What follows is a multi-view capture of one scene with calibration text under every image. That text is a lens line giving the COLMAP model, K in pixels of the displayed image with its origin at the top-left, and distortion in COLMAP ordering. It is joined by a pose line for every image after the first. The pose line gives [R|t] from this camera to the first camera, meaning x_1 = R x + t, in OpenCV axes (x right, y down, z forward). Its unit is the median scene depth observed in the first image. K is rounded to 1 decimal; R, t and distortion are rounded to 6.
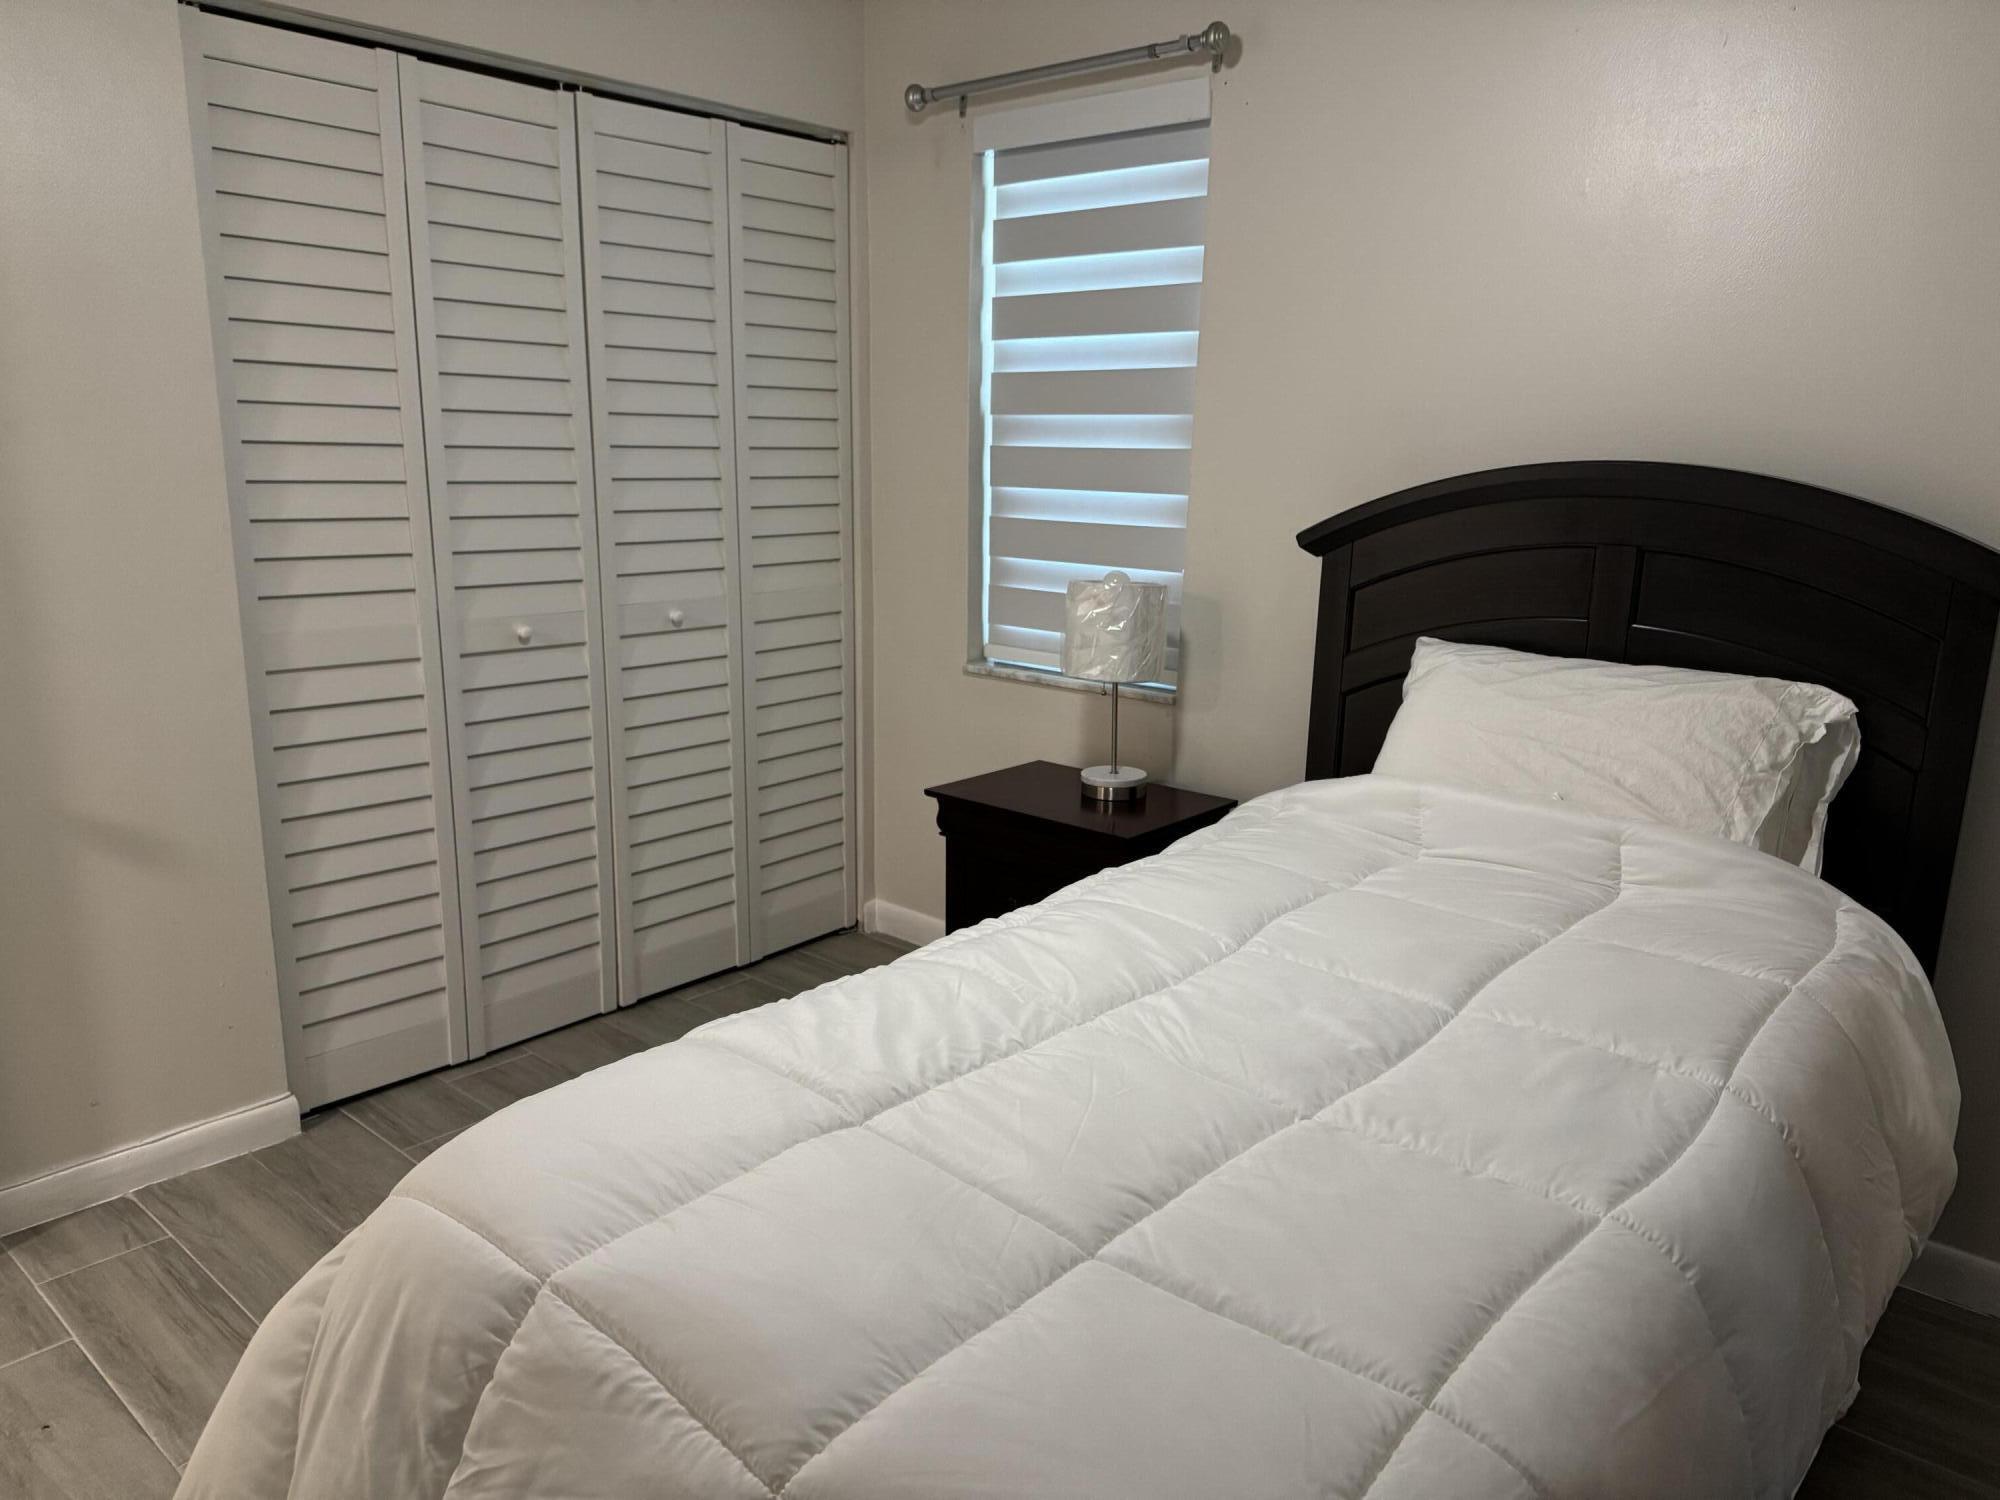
lens RADIAL K [[1418.4, 0, 990.8], [0, 1418.4, 767.1], [0, 0, 1]] dist [0.050396, -0.064174]
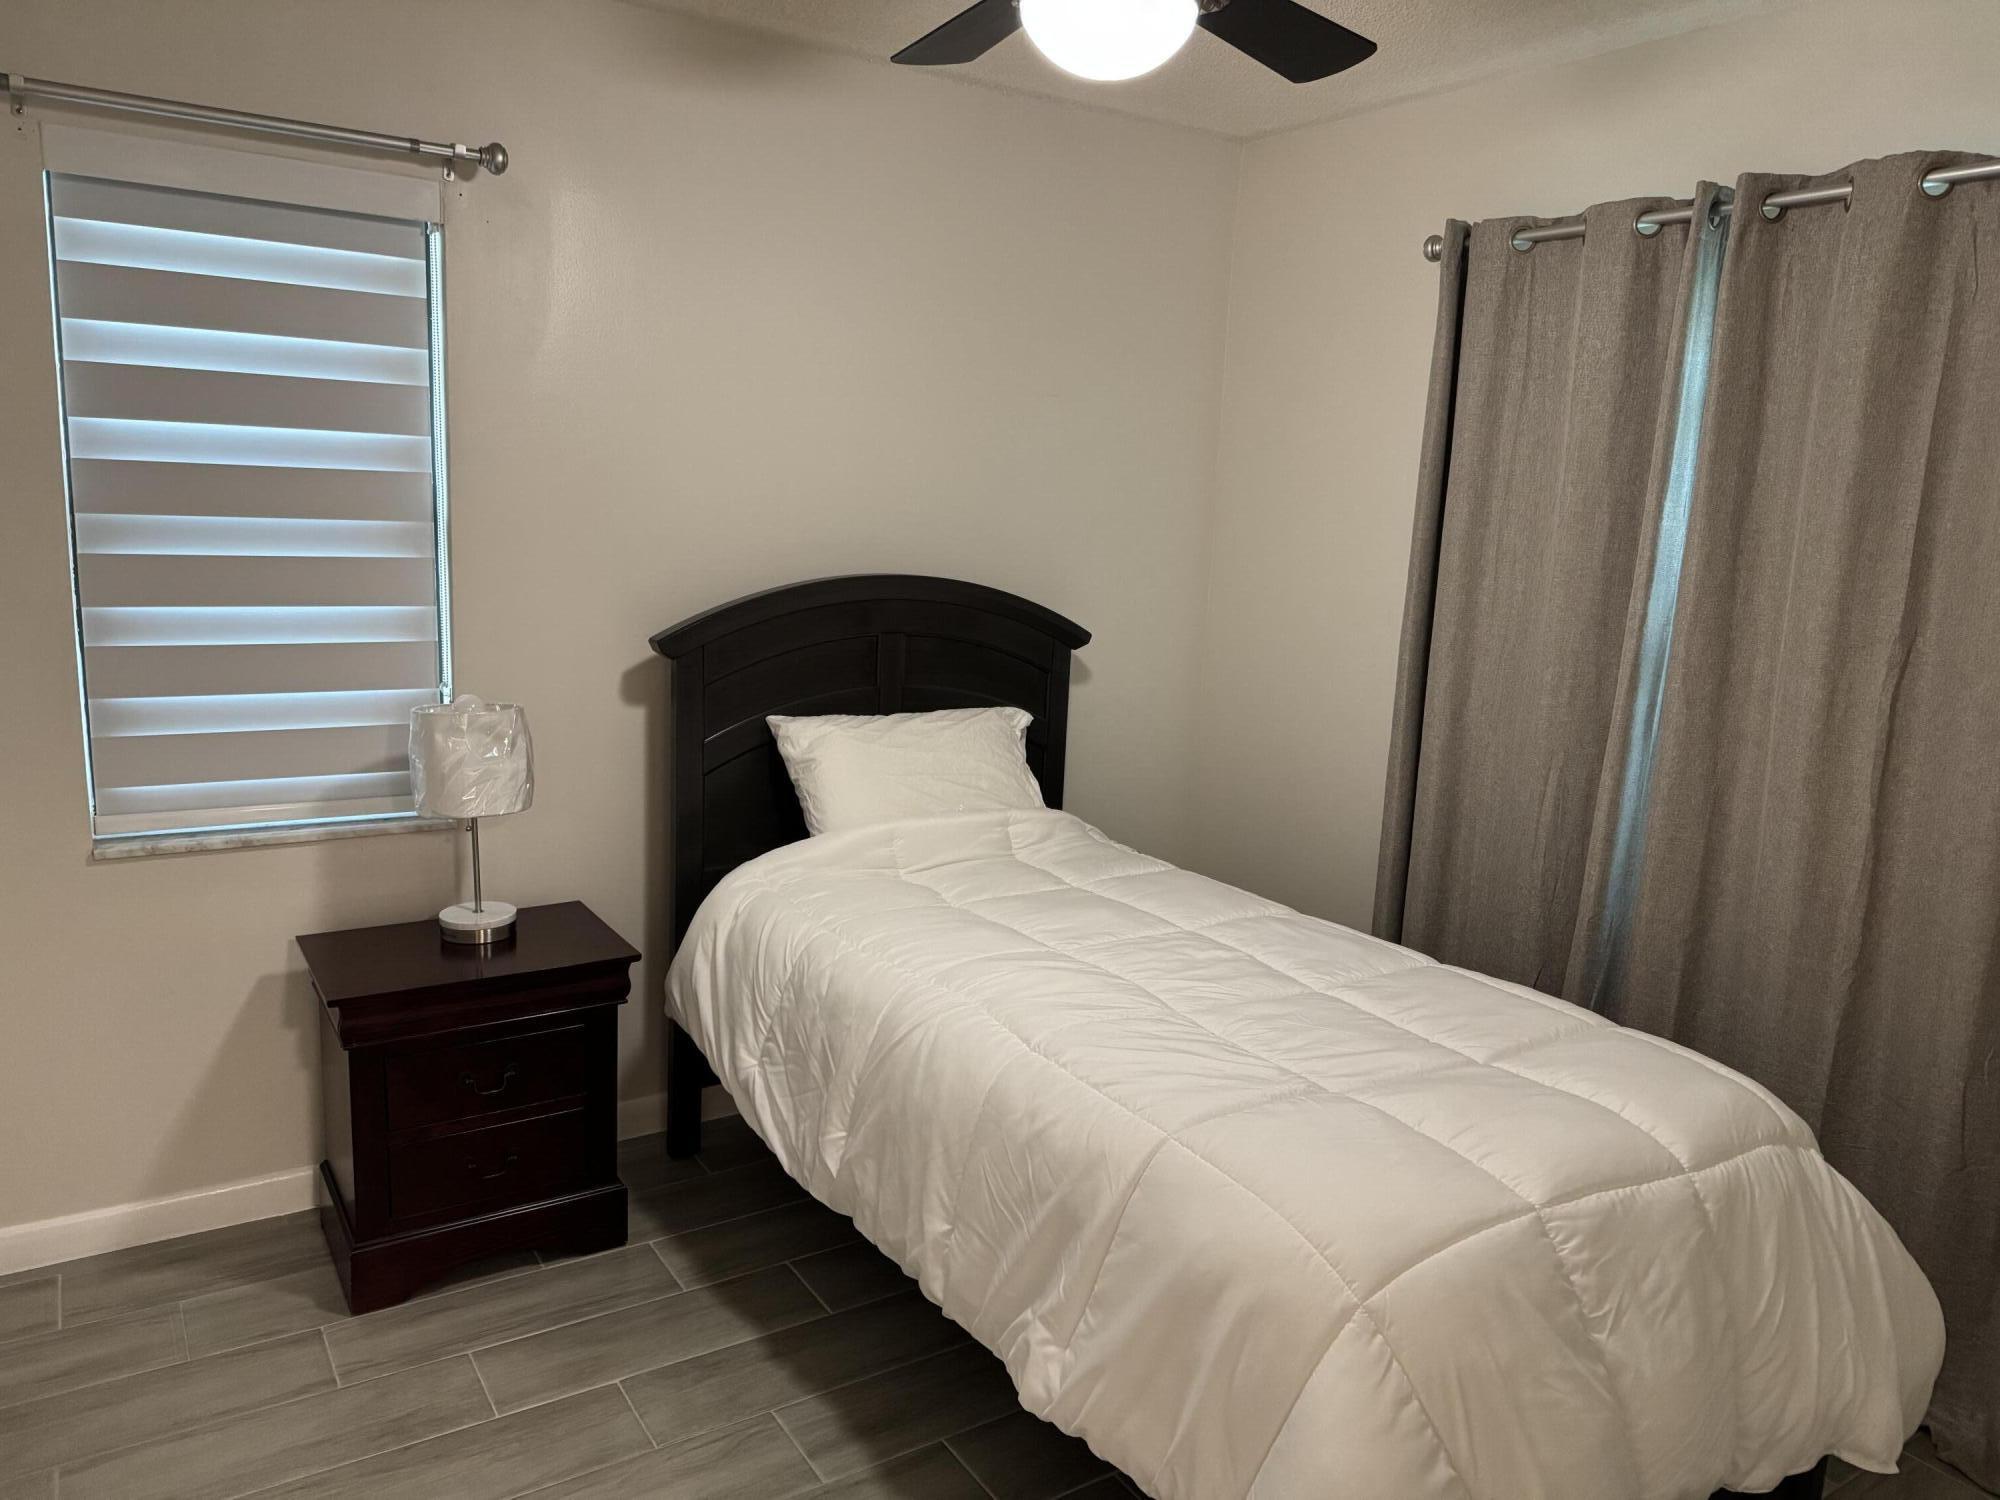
lens RADIAL K [[1418.4, 0, 994.4], [0, 1418.4, 743.4], [0, 0, 1]] dist [0.050396, -0.064174]
pose [[0.248467, -0.168684, 0.953839, -0.750694], [0.179296, 0.975713, 0.125847, -0.170842], [-0.951902, 0.139751, 0.272677, 0.442099]]
